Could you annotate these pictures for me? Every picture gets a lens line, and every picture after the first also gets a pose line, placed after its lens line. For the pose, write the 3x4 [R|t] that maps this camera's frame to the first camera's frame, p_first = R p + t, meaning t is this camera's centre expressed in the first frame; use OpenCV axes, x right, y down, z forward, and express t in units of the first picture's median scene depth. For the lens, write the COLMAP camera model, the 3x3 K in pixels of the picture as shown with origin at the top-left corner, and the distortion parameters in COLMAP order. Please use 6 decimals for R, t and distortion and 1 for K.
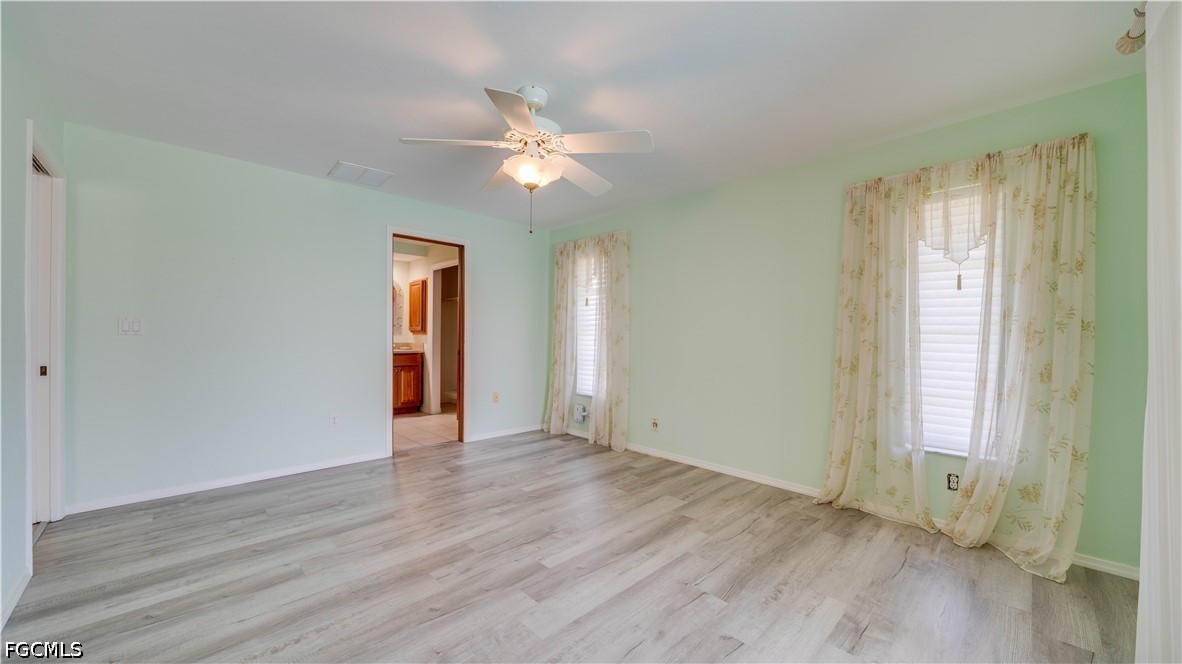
lens RADIAL K [[431.9, 0, 598.8], [0, 431.9, 334.2], [0, 0, 1]] dist [-0.001175, -0.000046]
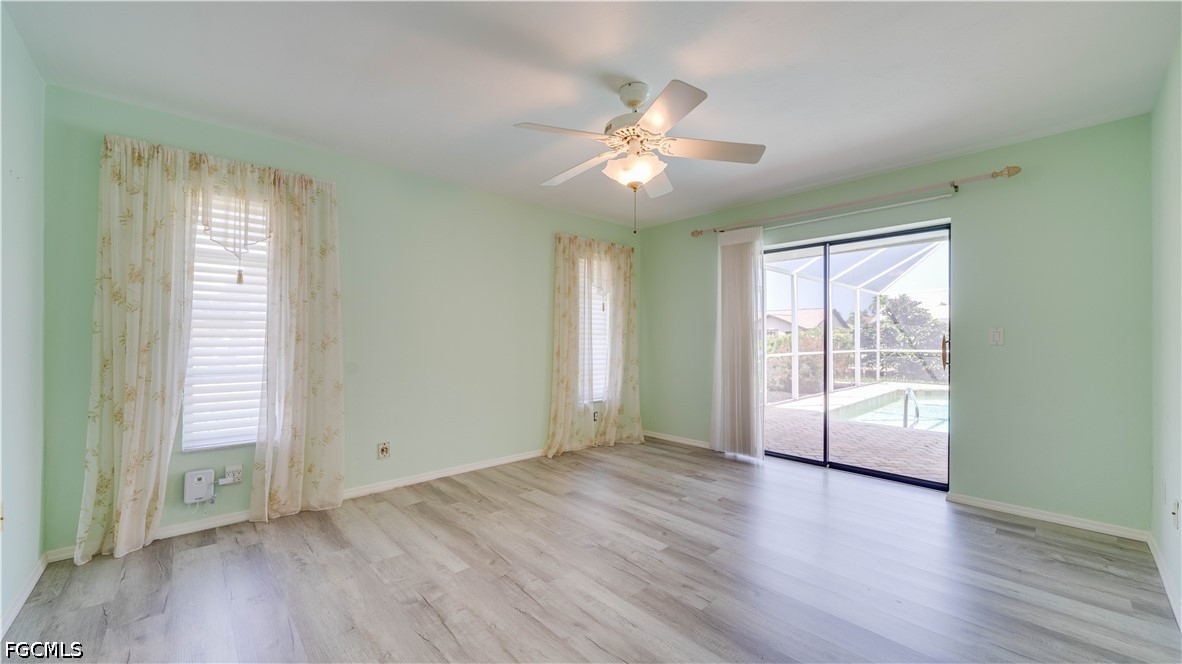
lens RADIAL K [[431.9, 0, 598.8], [0, 431.9, 334.2], [0, 0, 1]] dist [-0.001175, -0.000046]
pose [[0.043433, -0.005019, 0.999044, -0.844503], [-0.008165, 0.999952, 0.005379, -0.011216], [-0.999023, -0.008391, 0.043390, 0.770844]]
